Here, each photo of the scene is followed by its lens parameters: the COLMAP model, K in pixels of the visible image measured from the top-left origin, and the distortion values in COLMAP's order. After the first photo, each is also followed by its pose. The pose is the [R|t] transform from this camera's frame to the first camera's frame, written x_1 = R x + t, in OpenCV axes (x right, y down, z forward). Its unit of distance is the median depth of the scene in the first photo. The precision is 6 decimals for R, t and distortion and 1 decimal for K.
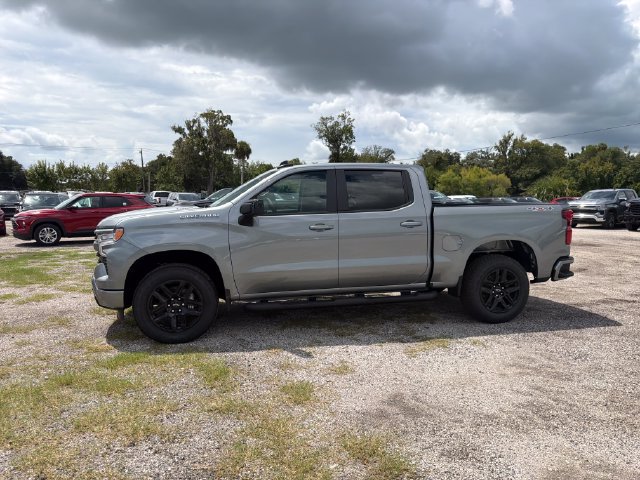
lens RADIAL K [[449.0, 0, 316.3], [0, 449.0, 253.0], [0, 0, 1]] dist [0.040467, -0.049863]
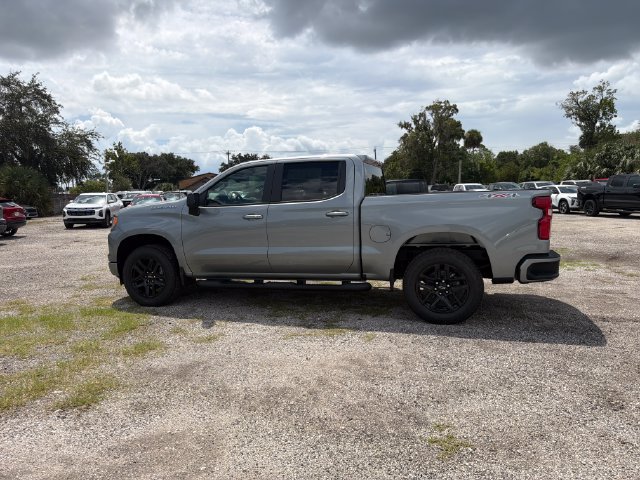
lens RADIAL K [[448.2, 0, 316.3], [0, 448.2, 254.7], [0, 0, 1]] dist [0.051168, -0.065833]
pose [[0.866229, 0.042918, -0.497801, 0.041387], [-0.033648, 0.999053, 0.027582, 0.000018], [0.498513, -0.007142, 0.866853, 0.006680]]
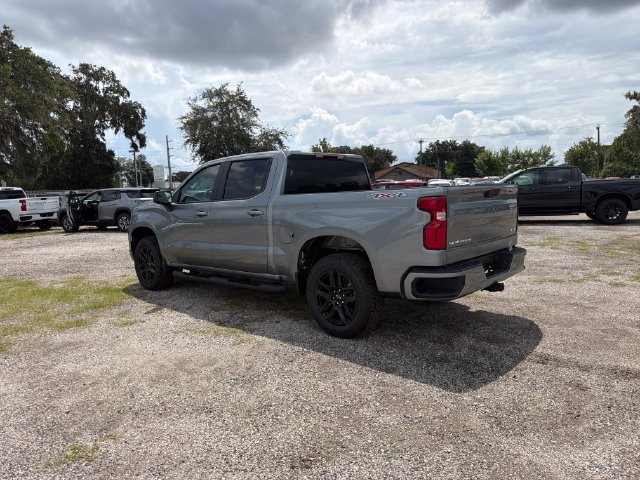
lens RADIAL K [[448.2, 0, 316.3], [0, 448.2, 254.7], [0, 0, 1]] dist [0.051168, -0.065833]
pose [[0.569246, 0.095191, -0.816638, 0.067615], [-0.062205, 0.995414, 0.072669, -0.003243], [0.819810, 0.009433, 0.572557, 0.033576]]
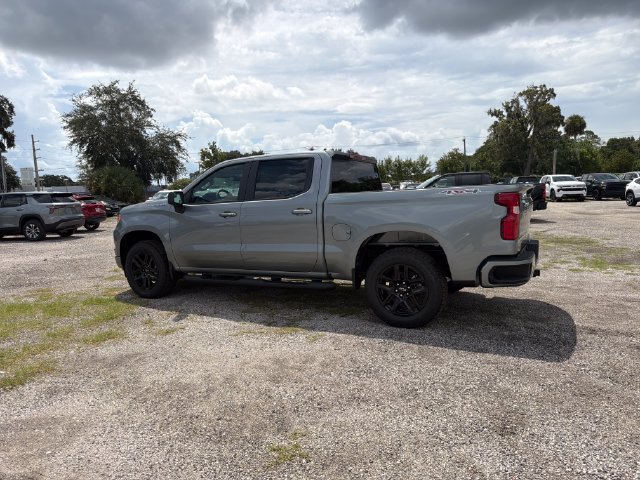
lens RADIAL K [[447.8, 0, 316.0], [0, 447.8, 257.7], [0, 0, 1]] dist [0.039927, -0.046702]
pose [[0.753526, 0.066787, -0.654017, 0.054521], [-0.041661, 0.997678, 0.053882, -0.001082], [0.656097, -0.013354, 0.754558, 0.016915]]
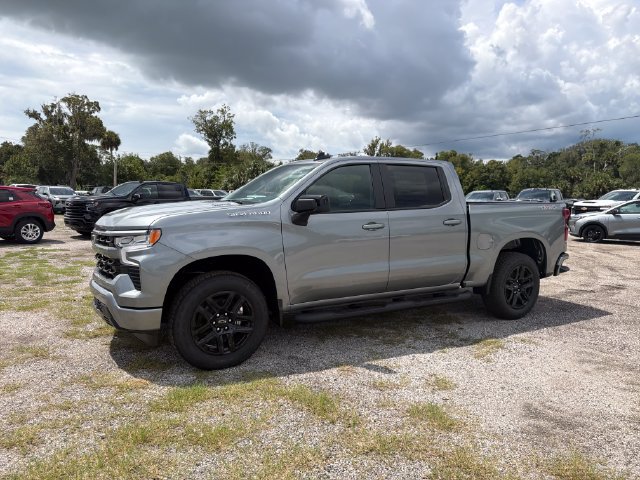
lens RADIAL K [[447.8, 0, 316.7], [0, 447.8, 249.3], [0, 0, 1]] dist [0.042713, -0.054847]
pose [[0.961554, -0.018387, 0.273999, -0.020548], [0.019190, 0.999816, -0.000250, -0.000740], [-0.273944, 0.005499, 0.961730, 0.009230]]
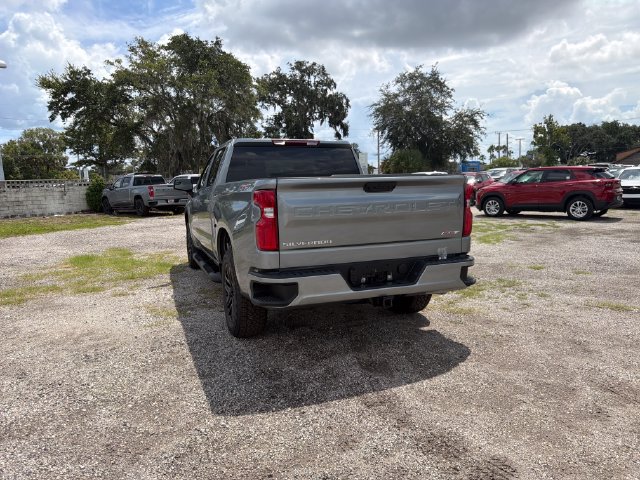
lens RADIAL K [[449.0, 0, 316.3], [0, 449.0, 253.0], [0, 0, 1]] dist [0.040467, -0.049863]
pose [[0.141733, 0.147509, -0.978853, 0.076617], [-0.089341, 0.986706, 0.135756, -0.006675], [0.985865, 0.068211, 0.153027, 0.067077]]
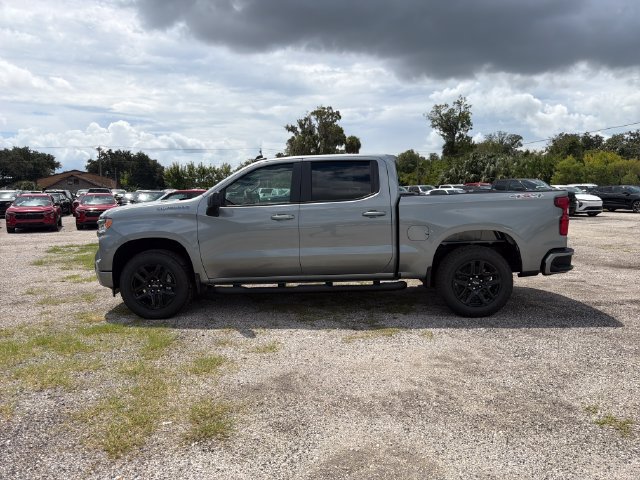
lens RADIAL K [[448.2, 0, 316.3], [0, 448.2, 254.7], [0, 0, 1]] dist [0.051168, -0.065833]
pose [[0.966790, 0.015420, -0.255108, 0.021058], [-0.010977, 0.999762, 0.018829, 0.000565], [0.255337, -0.015404, 0.966729, -0.000180]]
